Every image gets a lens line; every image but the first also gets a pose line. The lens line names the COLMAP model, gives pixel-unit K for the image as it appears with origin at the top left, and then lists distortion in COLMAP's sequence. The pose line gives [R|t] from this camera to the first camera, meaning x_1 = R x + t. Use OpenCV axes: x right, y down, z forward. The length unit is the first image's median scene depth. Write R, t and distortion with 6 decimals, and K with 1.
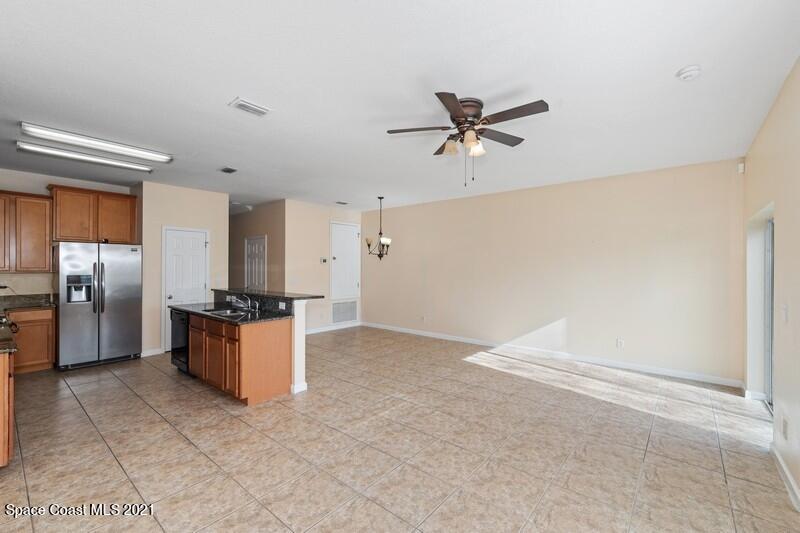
lens RADIAL K [[337.0, 0, 400.0], [0, 337.0, 266.5], [0, 0, 1]] dist [-0.001073, 0.000117]
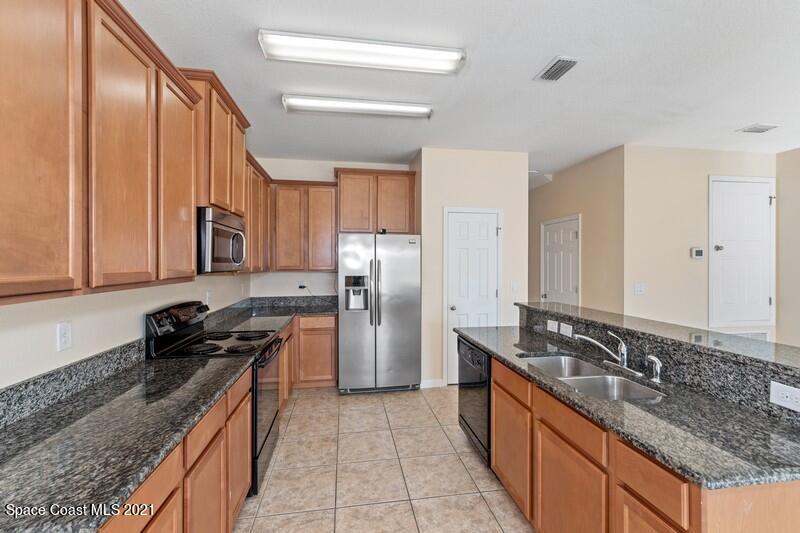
lens RADIAL K [[337.0, 0, 400.0], [0, 337.0, 266.5], [0, 0, 1]] dist [-0.001073, 0.000117]
pose [[0.748048, 0.002681, -0.663640, -0.337981], [0.001693, 0.999981, 0.005948, -0.000248], [0.663643, -0.005572, 0.748029, 0.454169]]
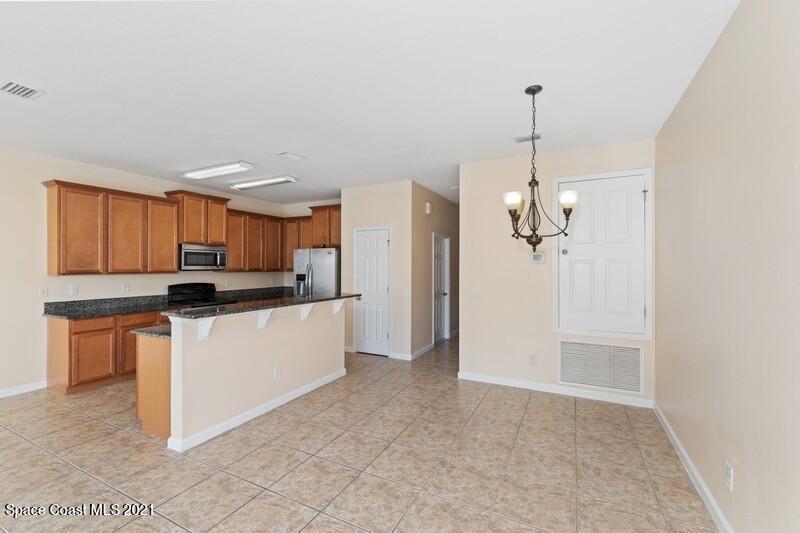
lens RADIAL K [[342.1, 0, 400.0], [0, 342.1, 266.5], [0, 0, 1]] dist [0.000320, 0.000242]
pose [[0.231791, -0.005403, -0.972751, 0.384039], [-0.004006, 0.999971, -0.006509, 0.002946], [0.972757, 0.005405, 0.231763, 1.017087]]
